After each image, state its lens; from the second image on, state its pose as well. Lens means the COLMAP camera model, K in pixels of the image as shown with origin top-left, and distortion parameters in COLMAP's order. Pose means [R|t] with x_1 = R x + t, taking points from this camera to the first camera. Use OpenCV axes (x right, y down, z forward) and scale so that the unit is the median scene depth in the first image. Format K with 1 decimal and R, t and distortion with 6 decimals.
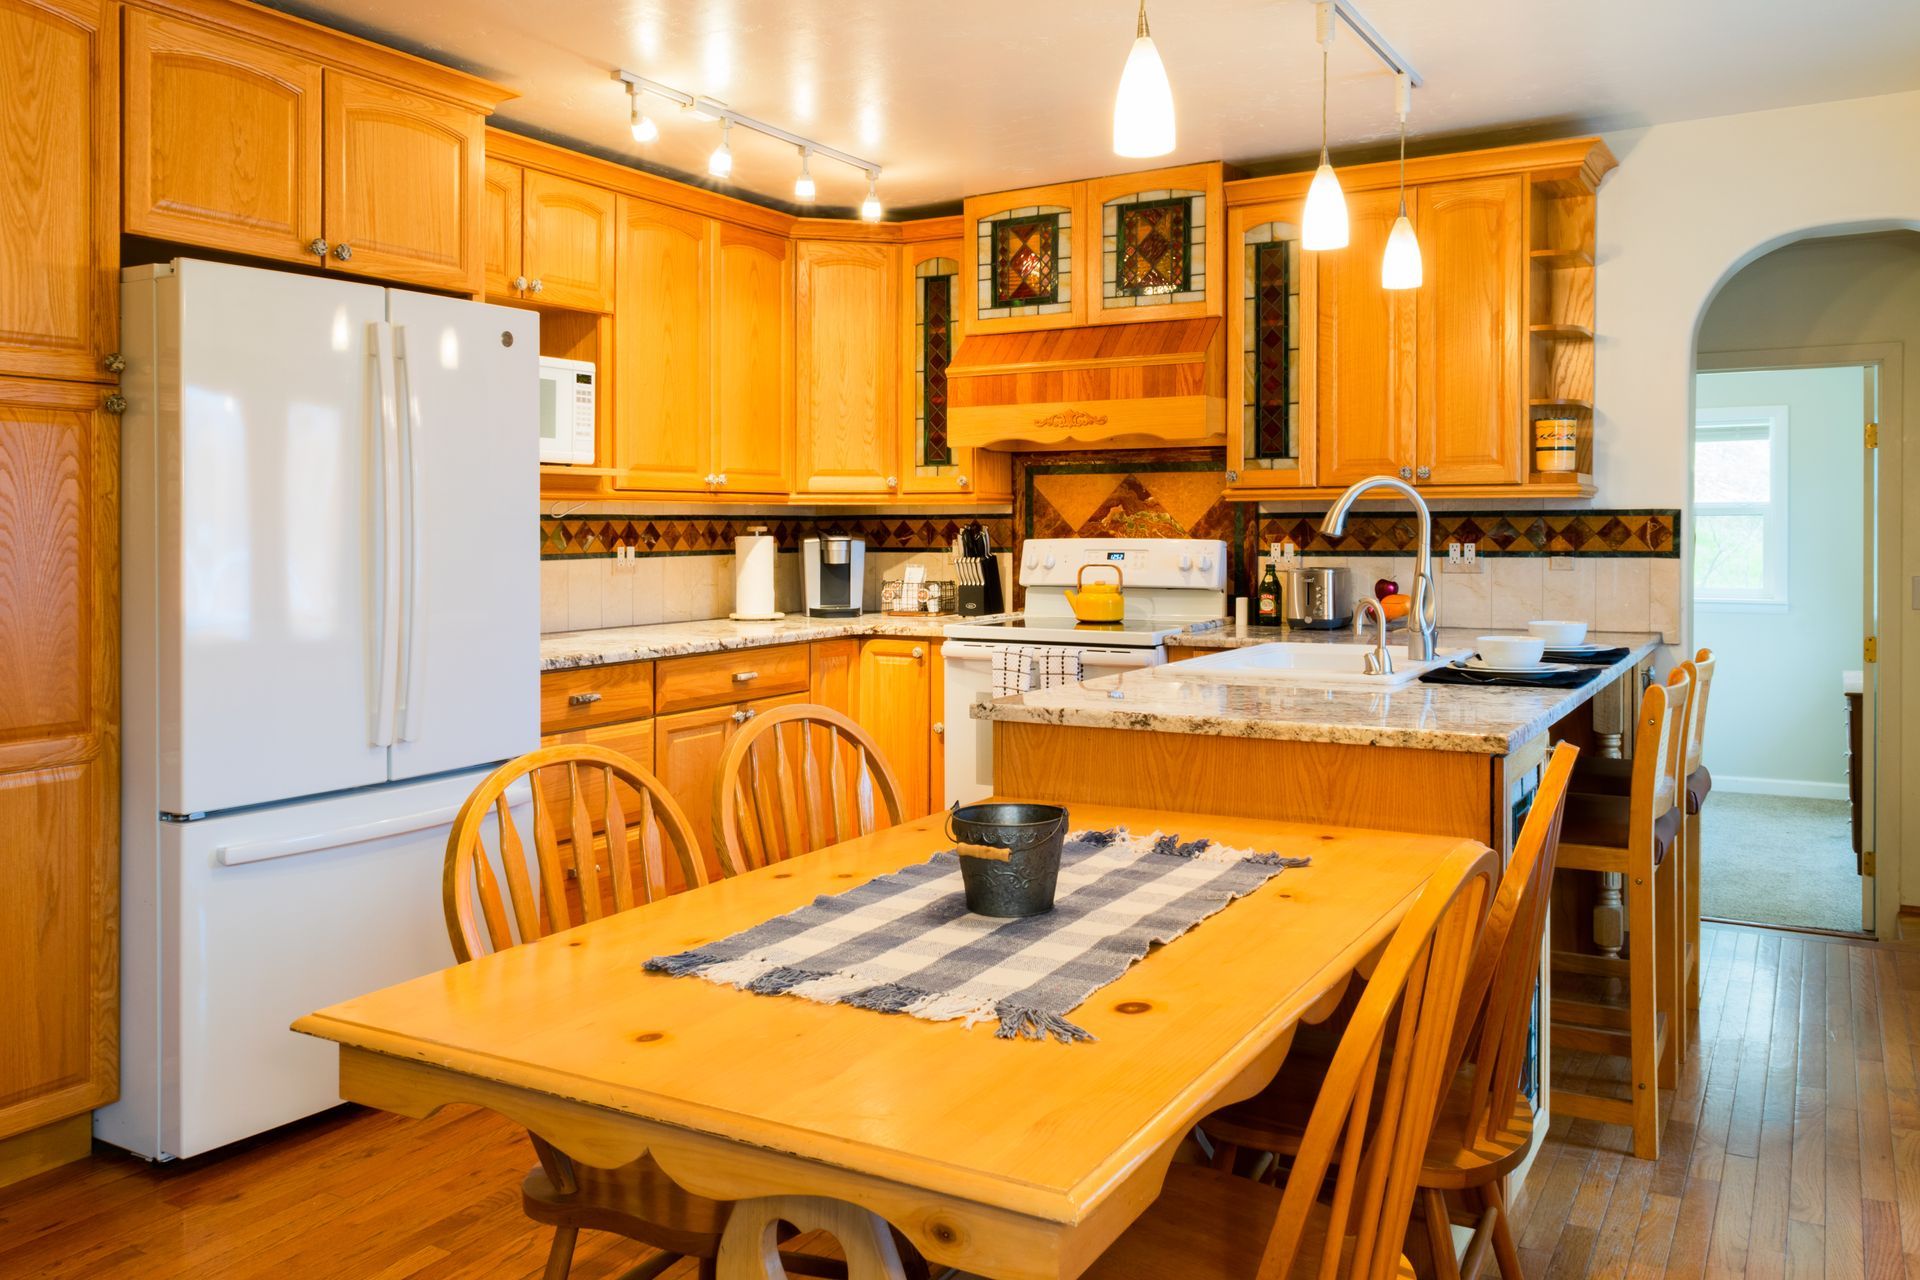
lens RADIAL K [[1572.6, 0, 955.6], [0, 1572.6, 576.2], [0, 0, 1]] dist [0.009371, -0.000224]
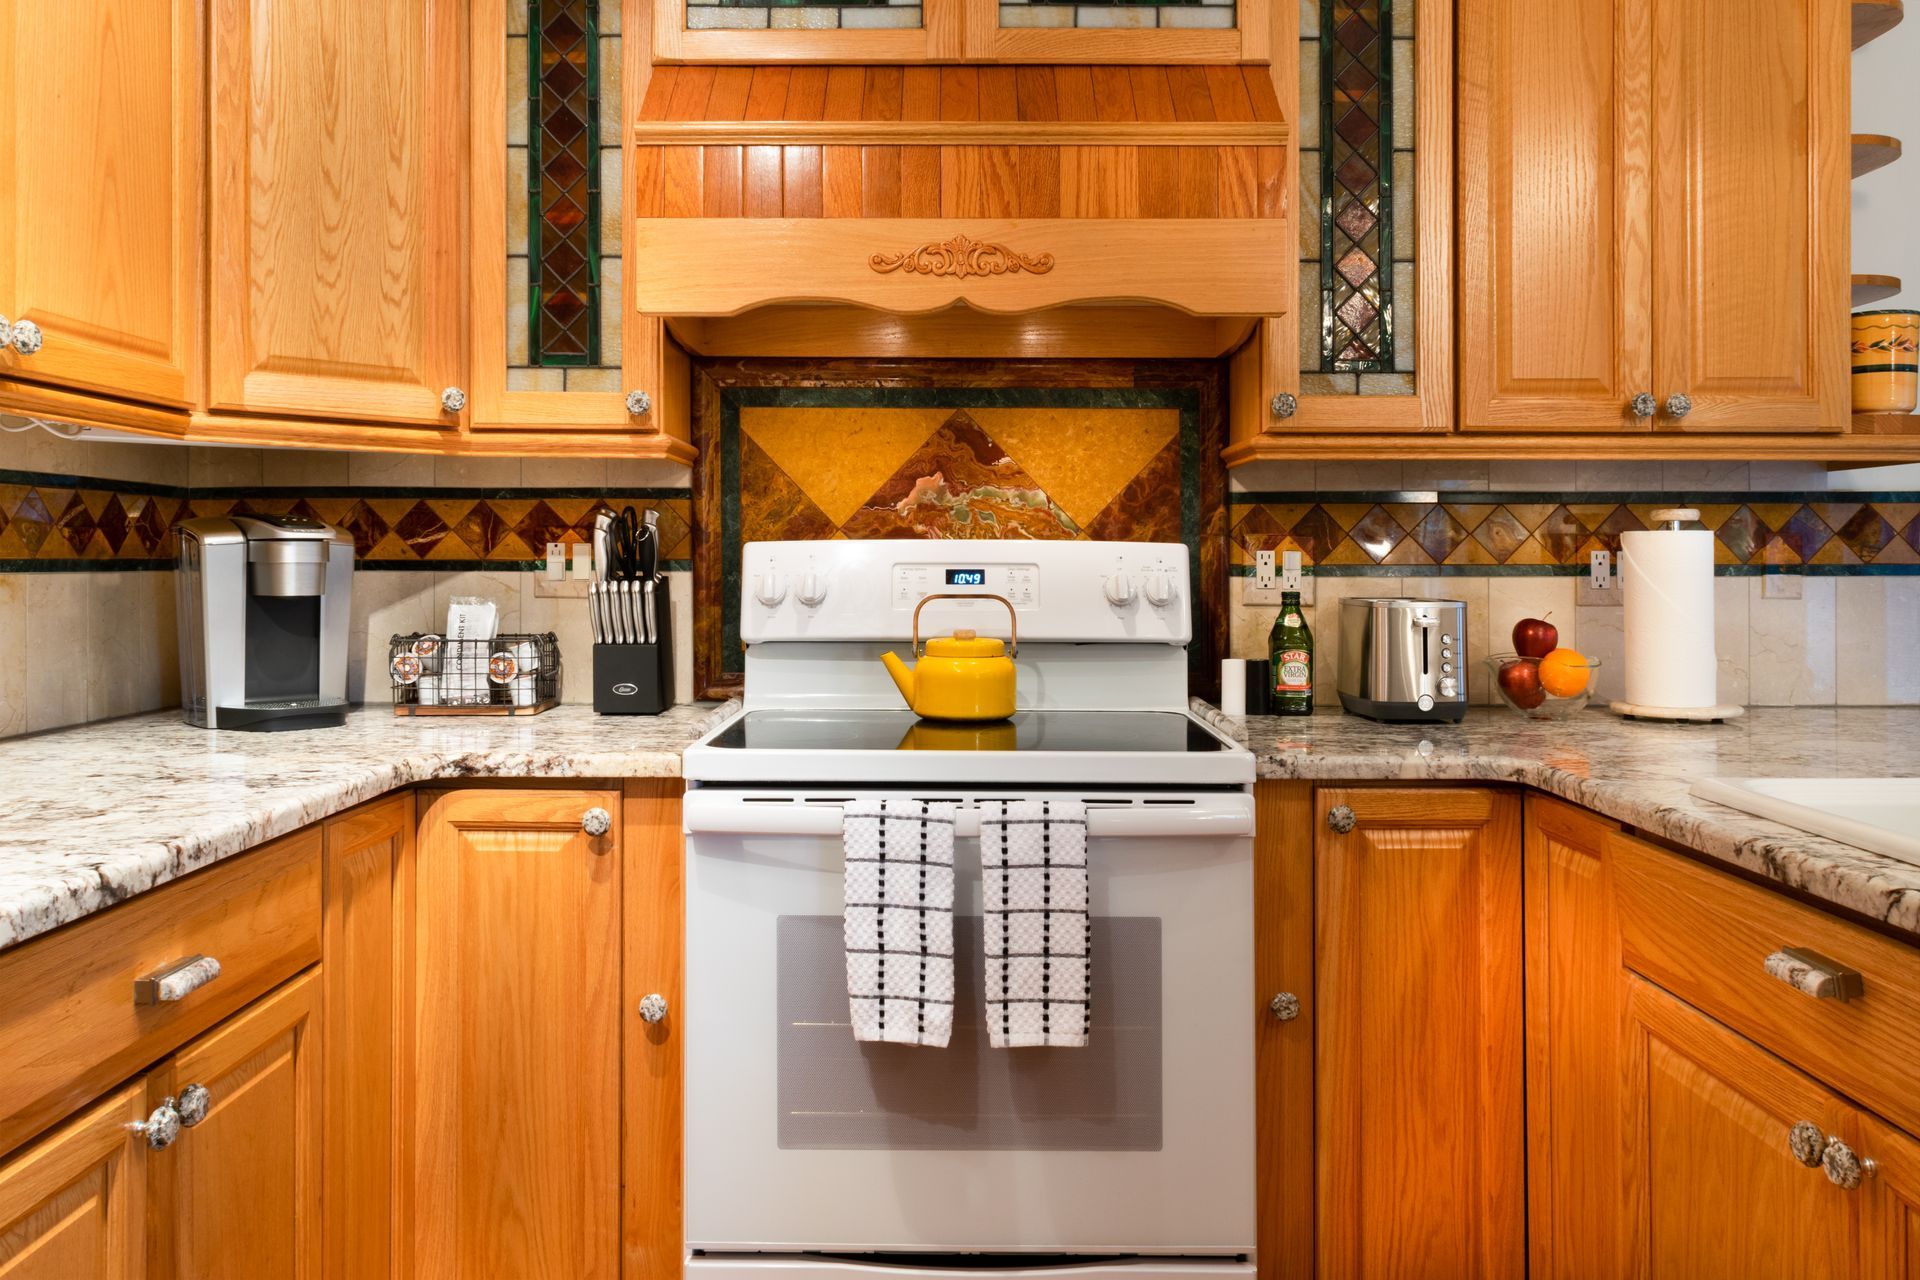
lens RADIAL K [[1572.6, 0, 955.6], [0, 1572.6, 576.2], [0, 0, 1]] dist [0.009371, -0.000224]
pose [[0.871533, 0.000931, 0.490336, -0.131193], [0.010866, 0.999716, -0.021211, -0.002827], [-0.490216, 0.023814, 0.871276, 0.581737]]
